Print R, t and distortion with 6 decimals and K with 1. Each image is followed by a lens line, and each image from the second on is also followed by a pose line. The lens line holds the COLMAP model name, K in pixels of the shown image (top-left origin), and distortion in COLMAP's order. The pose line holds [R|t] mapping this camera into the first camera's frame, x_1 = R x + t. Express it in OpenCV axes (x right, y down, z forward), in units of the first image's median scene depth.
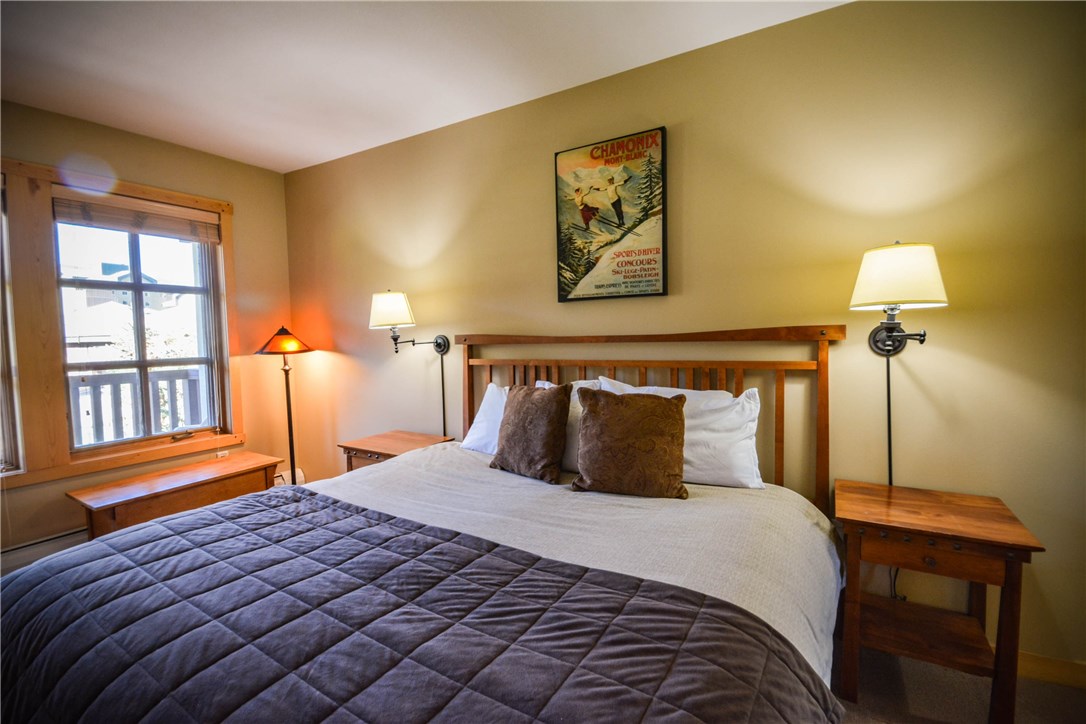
lens RADIAL K [[464.2, 0, 543.0], [0, 464.2, 362.0], [0, 0, 1]] dist [-0.001946, -0.000190]
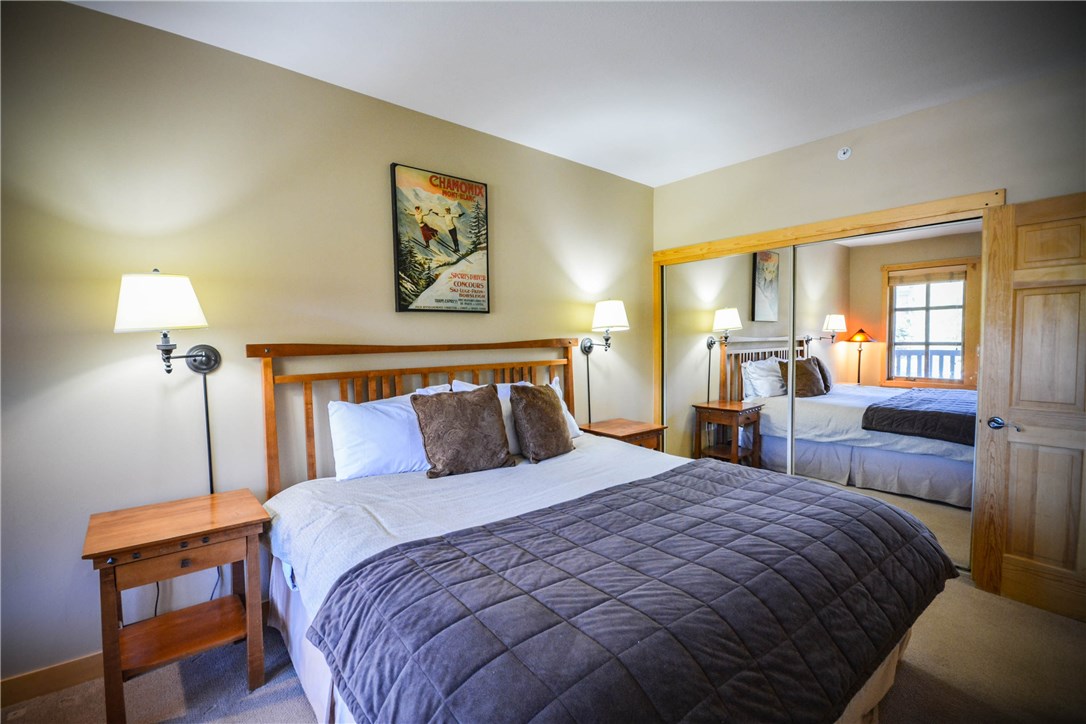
lens RADIAL K [[464.2, 0, 543.0], [0, 464.2, 362.0], [0, 0, 1]] dist [-0.001946, -0.000190]
pose [[0.364463, -0.032135, 0.930663, -0.851325], [0.064043, 0.997903, 0.009377, -0.010583], [-0.929013, 0.056185, 0.365757, 0.379294]]
